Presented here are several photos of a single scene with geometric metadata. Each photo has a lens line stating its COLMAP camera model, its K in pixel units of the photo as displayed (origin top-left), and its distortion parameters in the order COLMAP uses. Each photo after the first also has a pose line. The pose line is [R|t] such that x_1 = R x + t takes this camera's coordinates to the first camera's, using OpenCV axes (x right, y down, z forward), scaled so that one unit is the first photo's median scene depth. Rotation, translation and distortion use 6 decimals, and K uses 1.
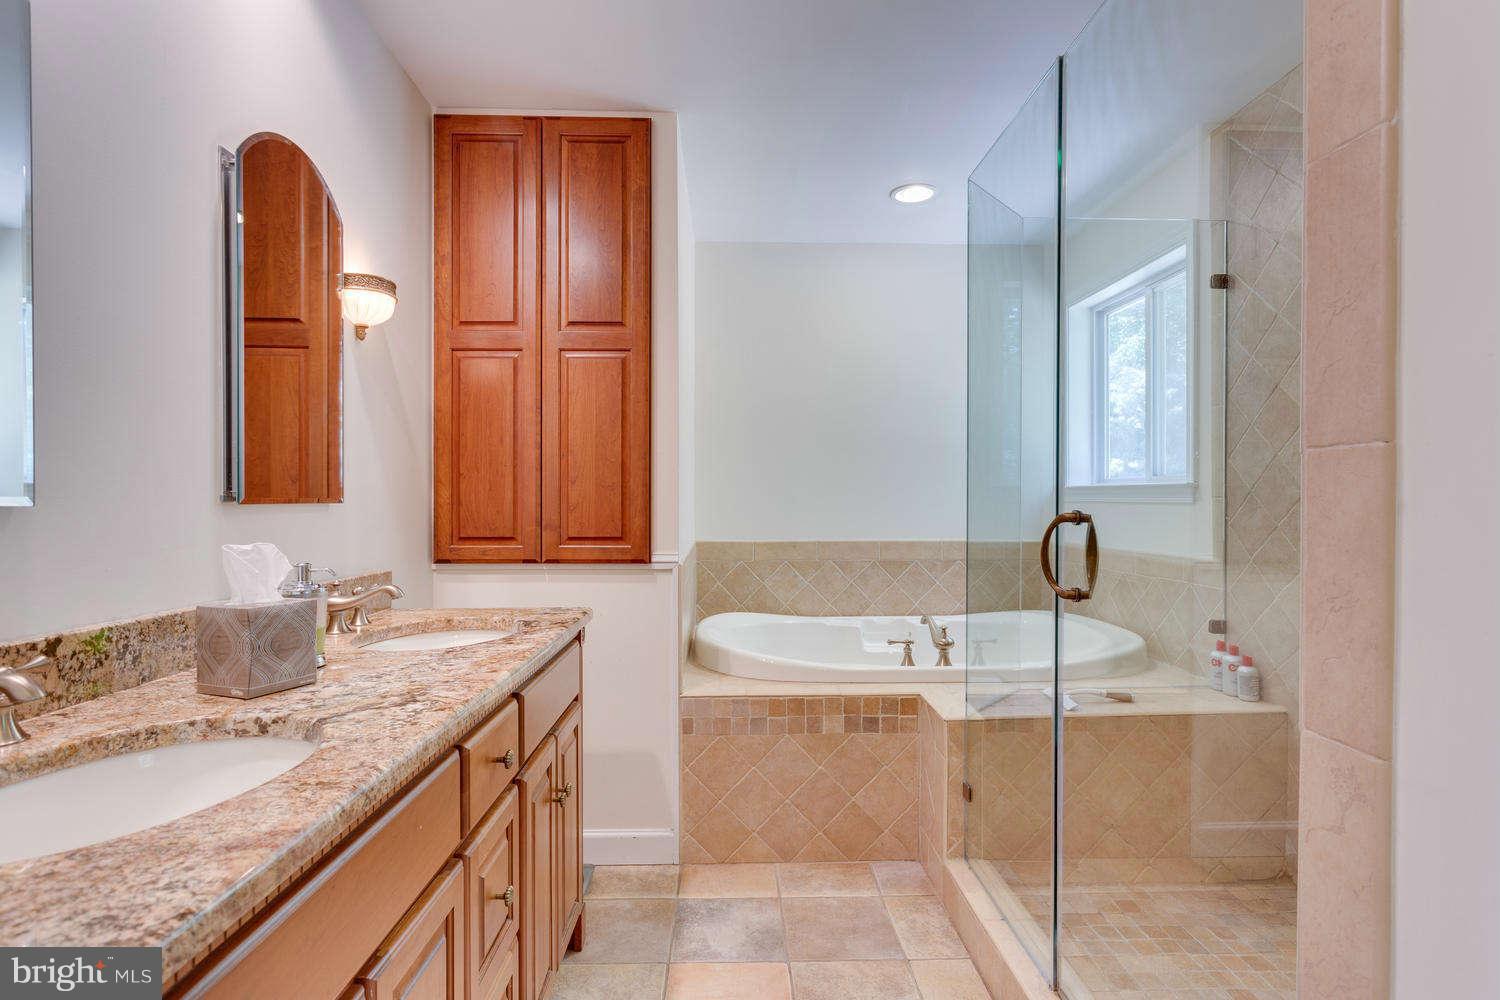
lens RADIAL K [[719.2, 0, 744.7], [0, 719.2, 514.9], [0, 0, 1]] dist [-0.000861, 0.000516]
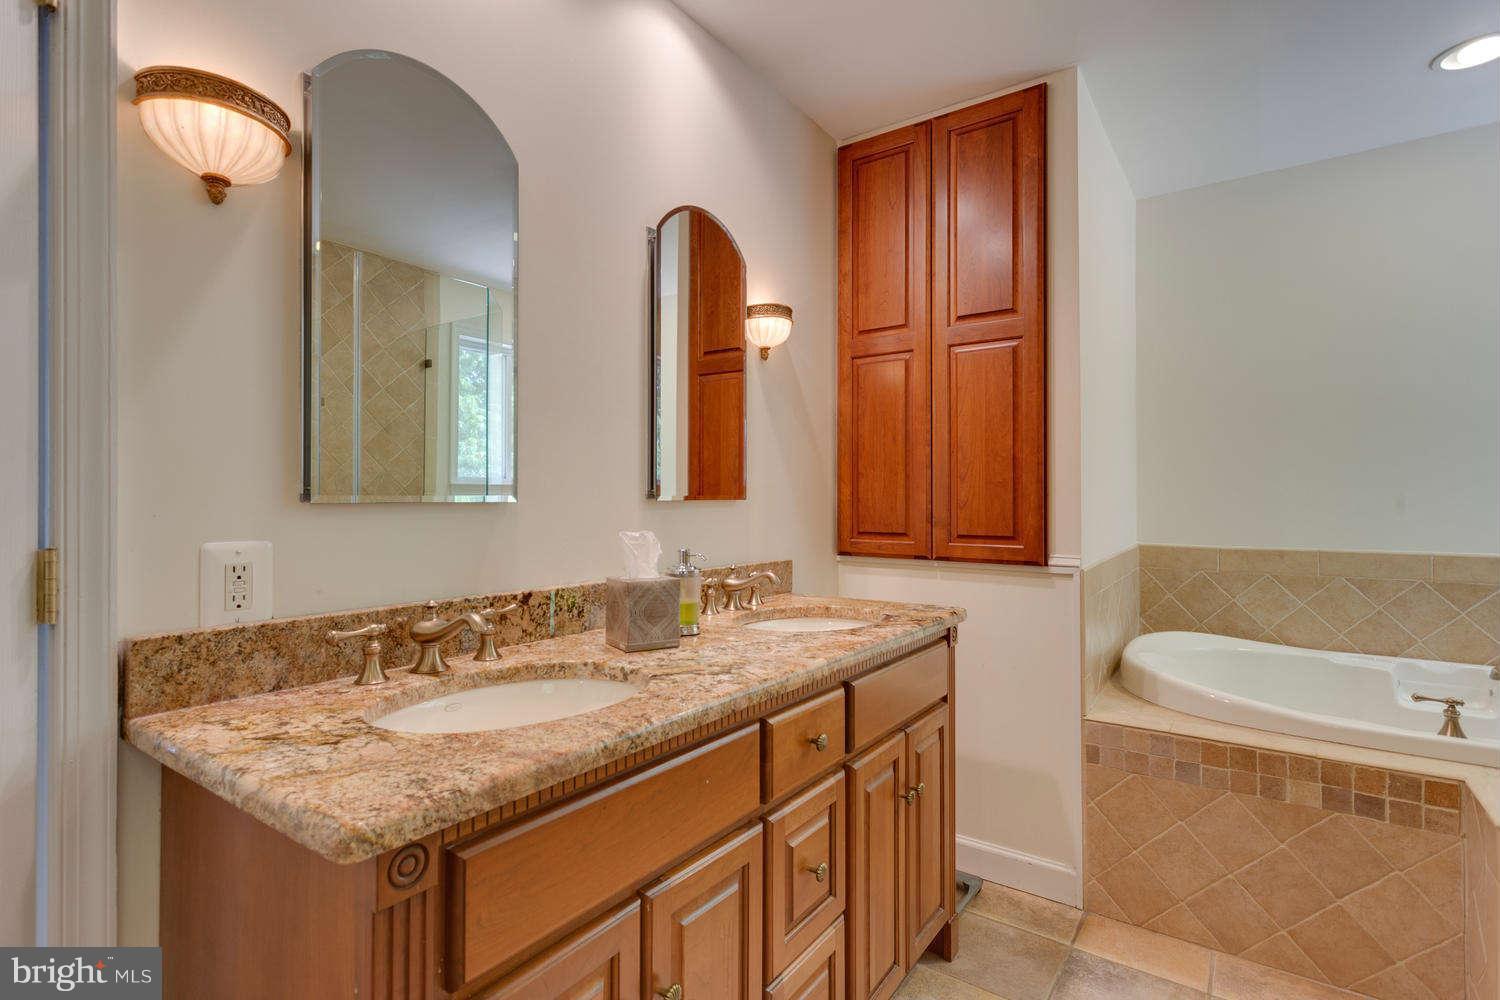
lens RADIAL K [[718.3, 0, 750.0], [0, 718.3, 500.0], [0, 0, 1]] dist [0.001699, 0.000849]
pose [[0.801380, 0.002219, -0.598152, 0.117489], [-0.011554, 0.999864, -0.011770, -0.001896], [0.598044, 0.016343, 0.801297, 0.043949]]
